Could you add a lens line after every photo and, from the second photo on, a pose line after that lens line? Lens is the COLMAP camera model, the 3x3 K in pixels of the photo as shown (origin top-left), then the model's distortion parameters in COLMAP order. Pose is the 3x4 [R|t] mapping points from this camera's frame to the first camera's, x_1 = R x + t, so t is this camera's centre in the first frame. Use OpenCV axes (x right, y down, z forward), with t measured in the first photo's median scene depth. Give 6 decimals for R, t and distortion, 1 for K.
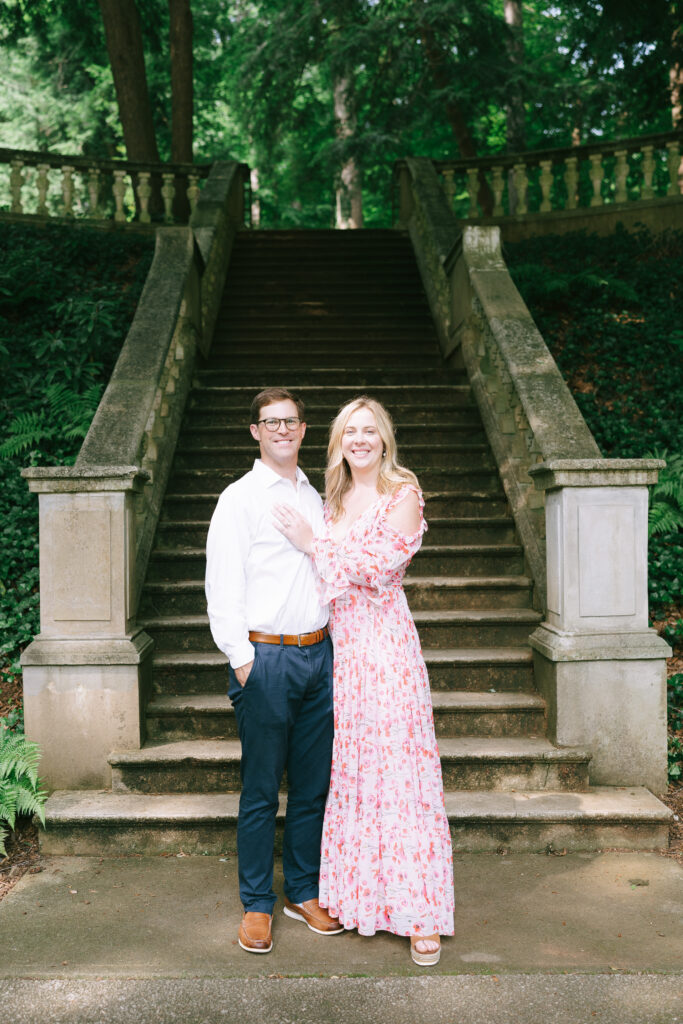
lens RADIAL K [[1056.3, 0, 320.4], [0, 1056.3, 512.4], [0, 0, 1]] dist [-0.006454, 0.007590]
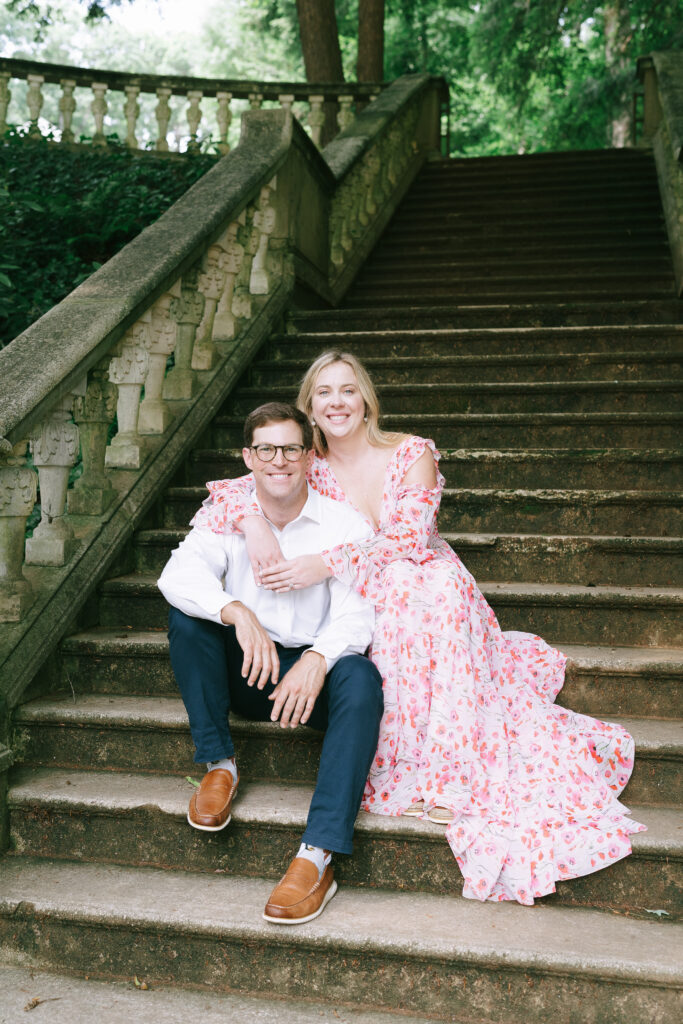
lens RADIAL K [[1056.3, 0, 320.4], [0, 1056.3, 512.4], [0, 0, 1]] dist [-0.006454, 0.007590]
pose [[0.966962, 0.022744, -0.253902, 0.066483], [-0.021757, 0.999741, 0.006696, -0.004955], [0.253989, -0.000950, 0.967207, 0.264640]]
